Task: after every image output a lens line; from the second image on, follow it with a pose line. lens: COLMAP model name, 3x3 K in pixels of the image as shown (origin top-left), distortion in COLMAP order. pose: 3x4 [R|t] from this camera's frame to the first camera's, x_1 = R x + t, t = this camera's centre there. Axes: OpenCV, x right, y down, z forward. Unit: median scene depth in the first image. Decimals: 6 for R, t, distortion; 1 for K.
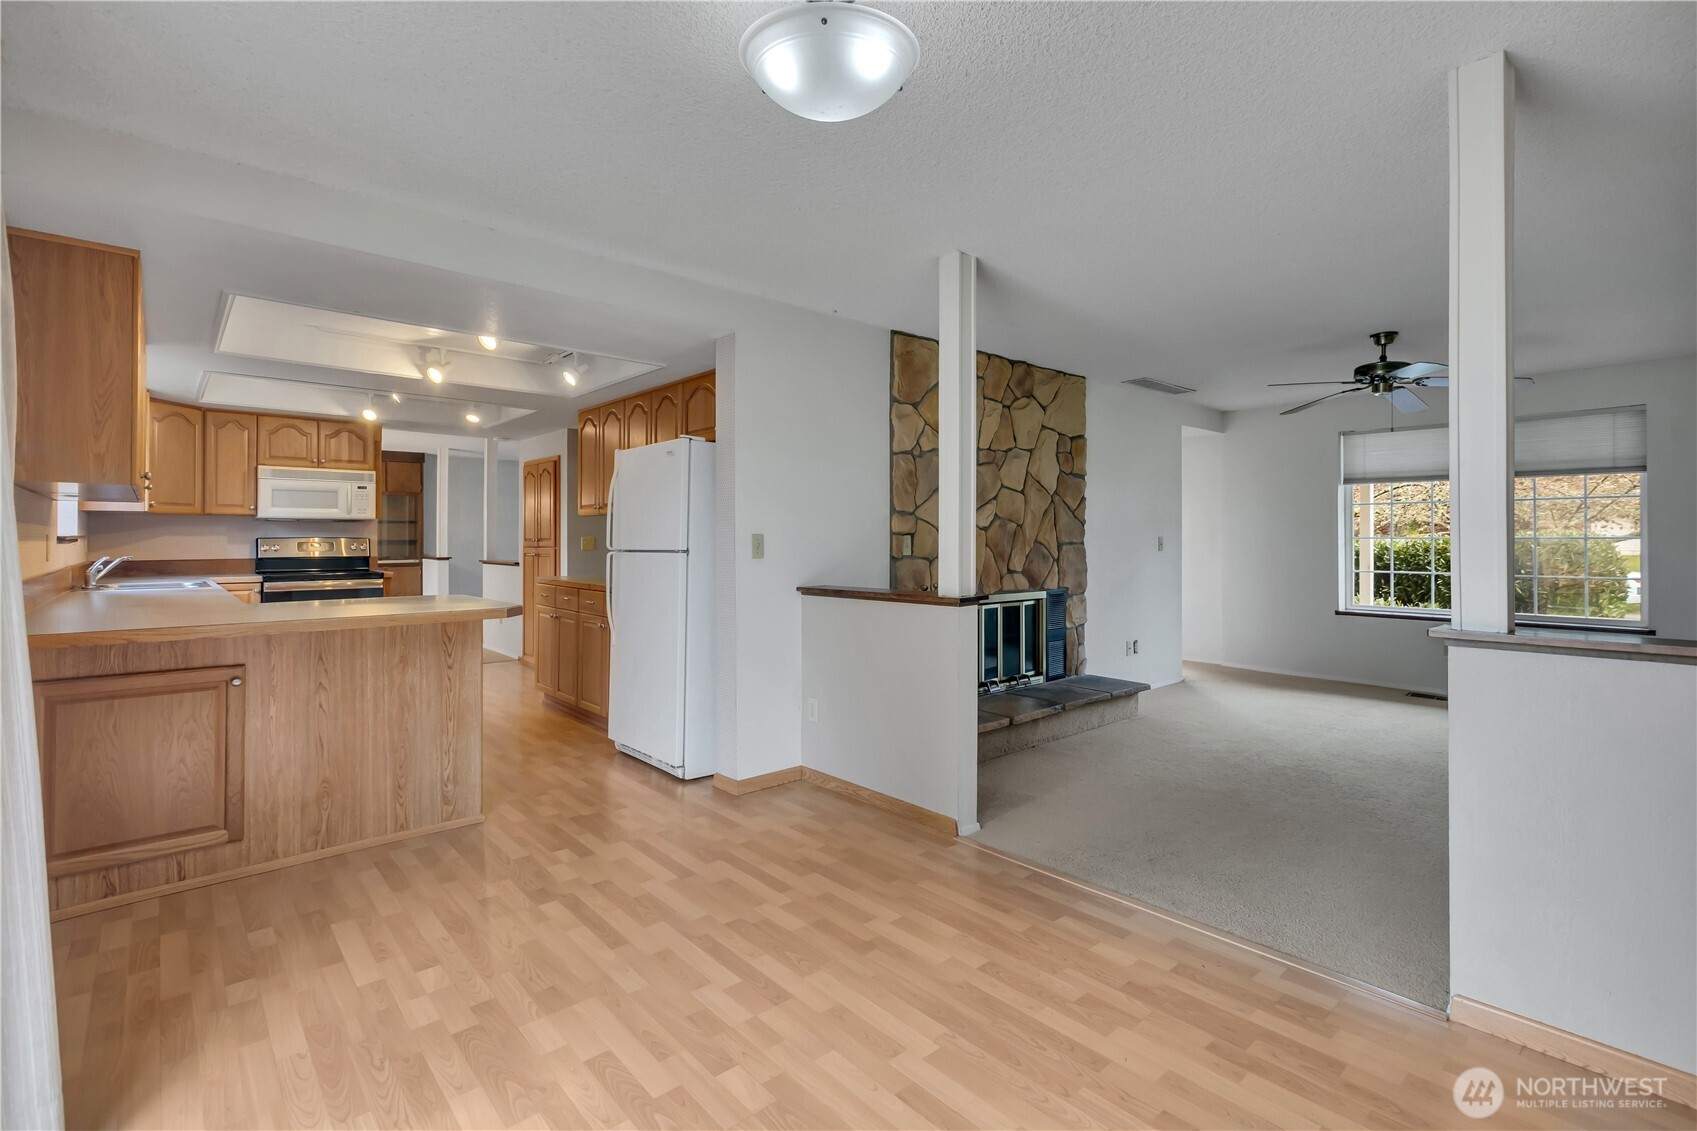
lens RADIAL K [[777.0, 0, 850.9], [0, 777.0, 536.3], [0, 0, 1]] dist [0.000448, -0.000143]
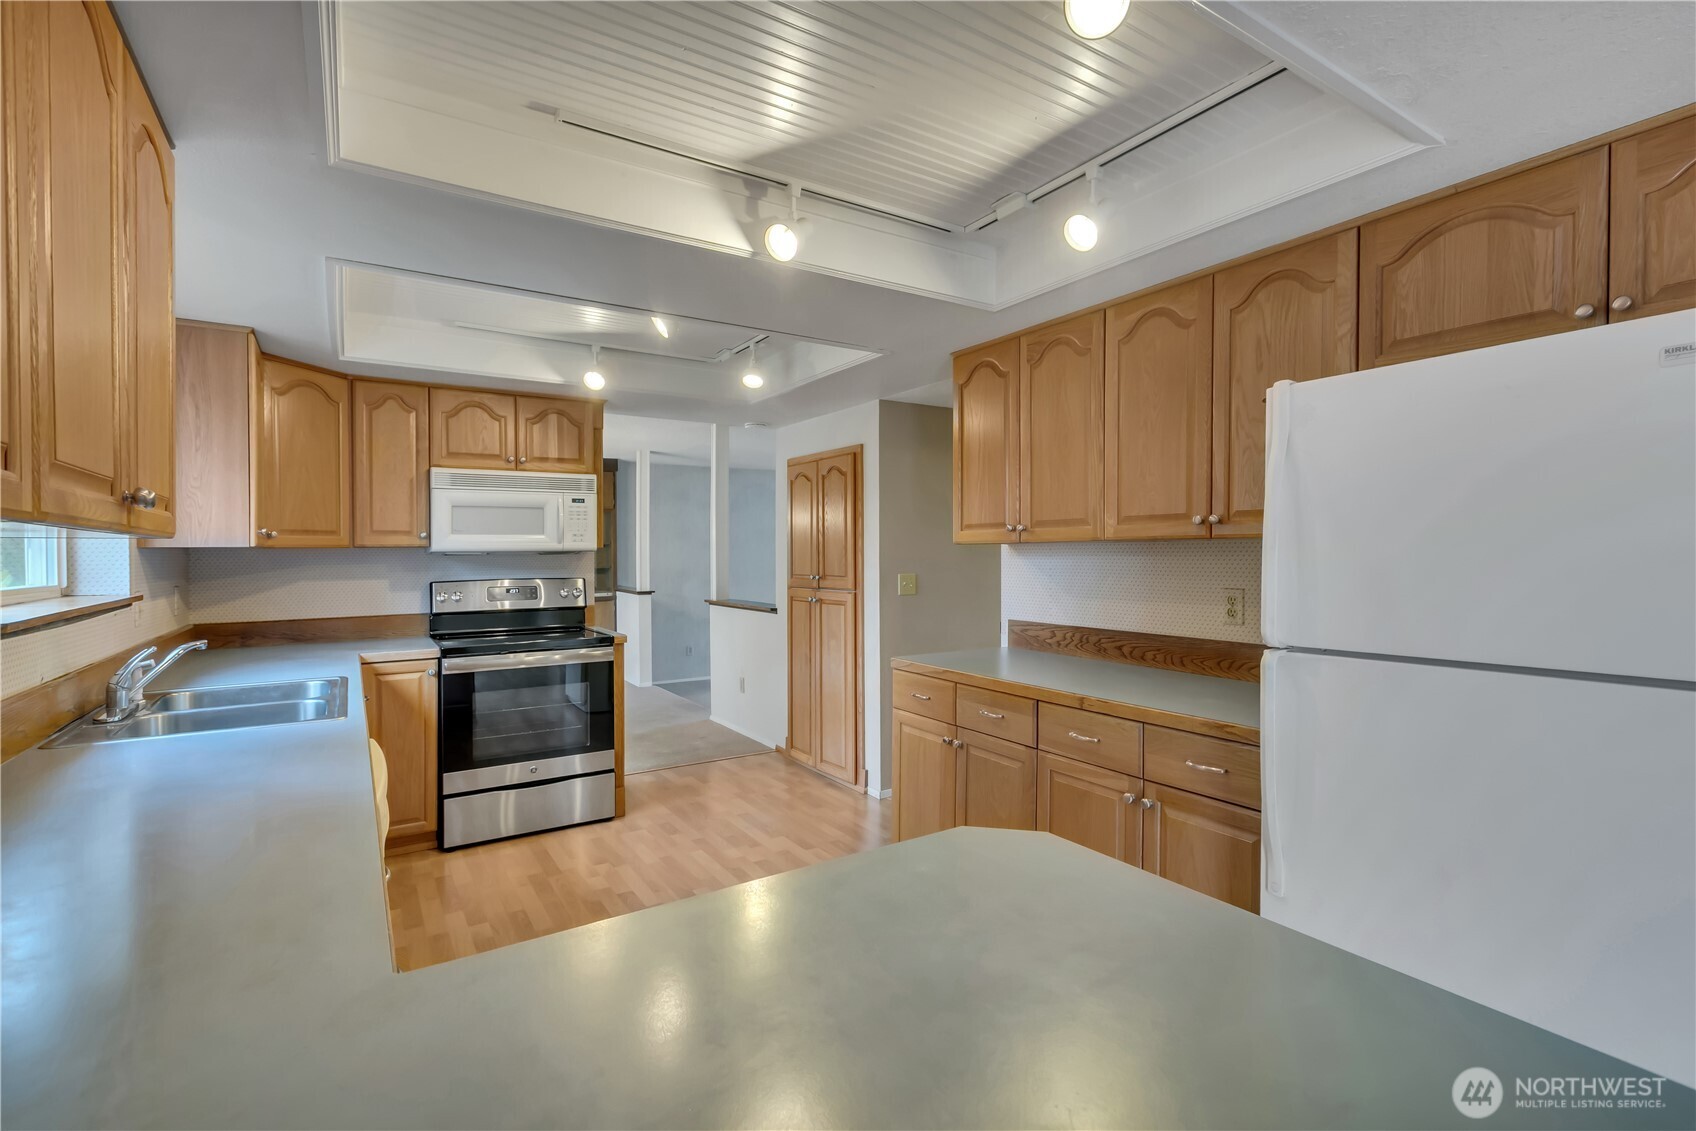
lens RADIAL K [[776.4, 0, 846.8], [0, 776.4, 554.9], [0, 0, 1]] dist [0.000841, 0.000134]
pose [[0.986999, -0.008316, -0.160513, -0.320432], [0.009537, 0.999931, 0.006841, -0.021182], [0.160445, -0.008283, 0.987010, 0.419995]]
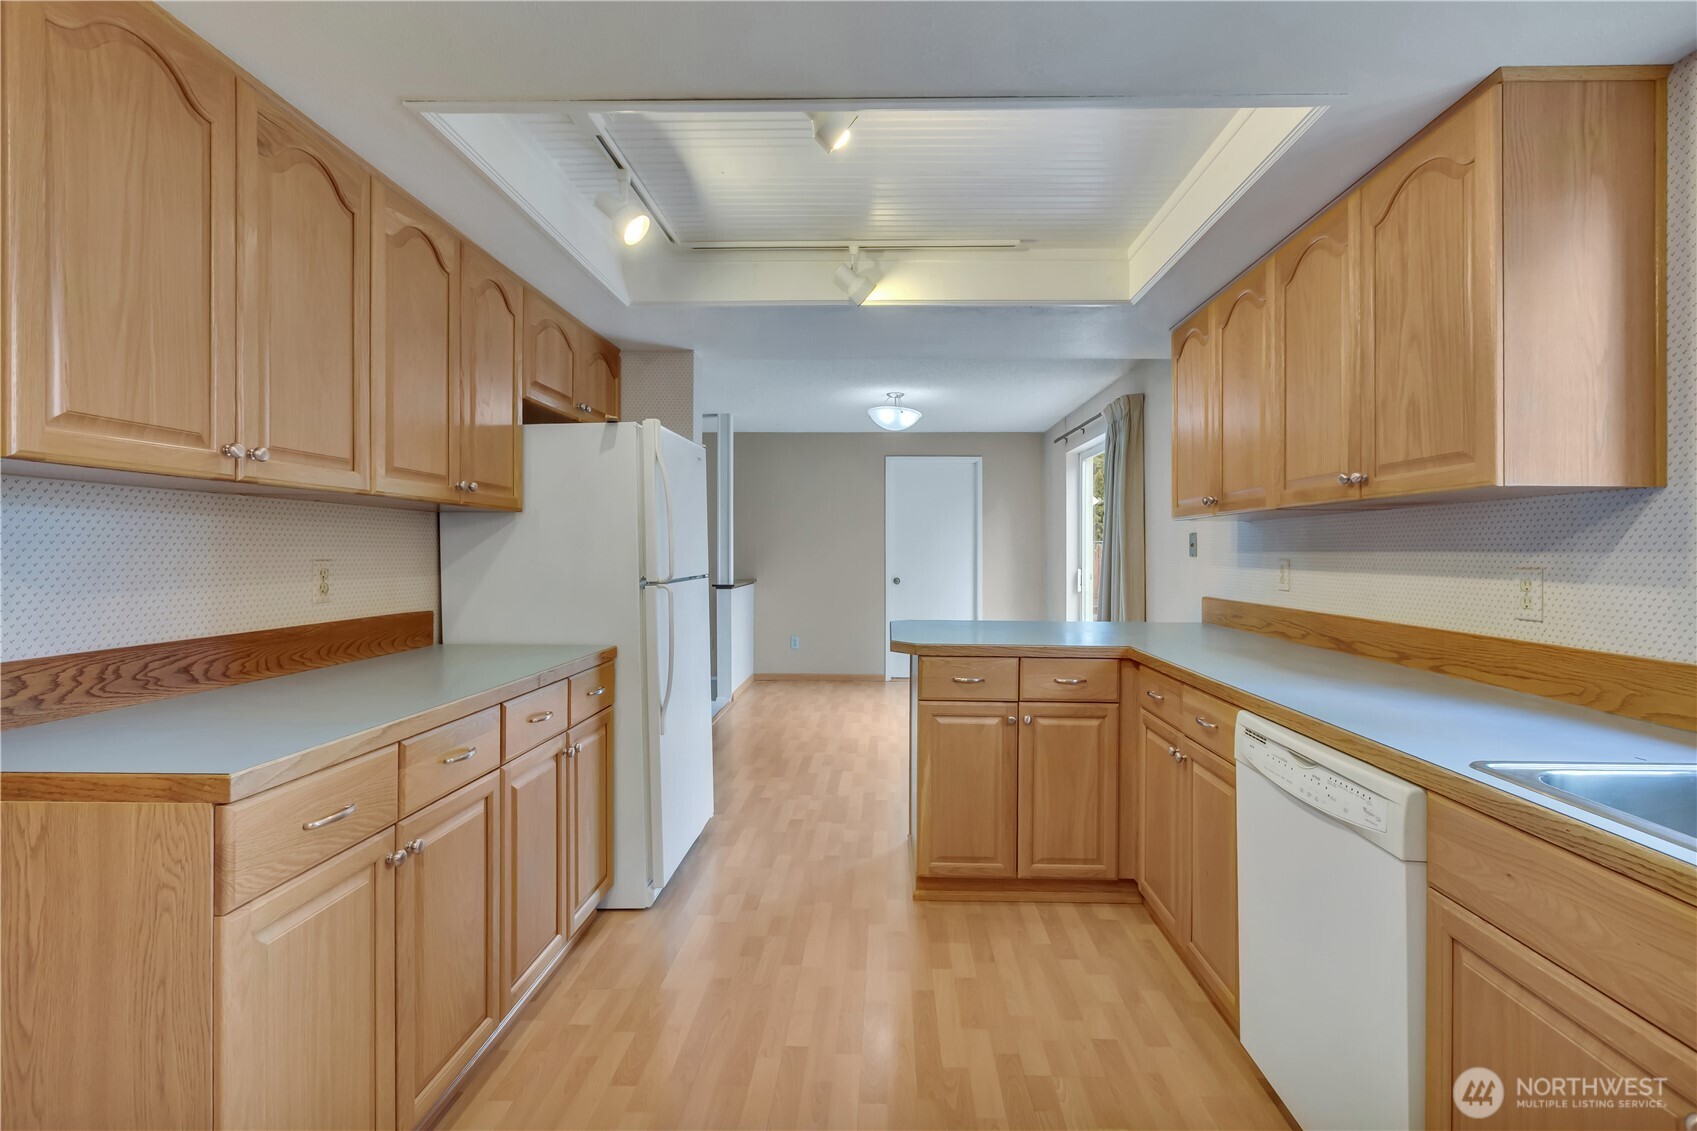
lens RADIAL K [[805.5, 0, 852.3], [0, 805.5, 550.6], [0, 0, 1]] dist [0.000123, -0.000041]
pose [[-0.714535, -0.008399, 0.699549, -0.581858], [-0.014237, 0.999895, -0.002537, -0.006532], [-0.699455, -0.011773, -0.714580, 0.907173]]
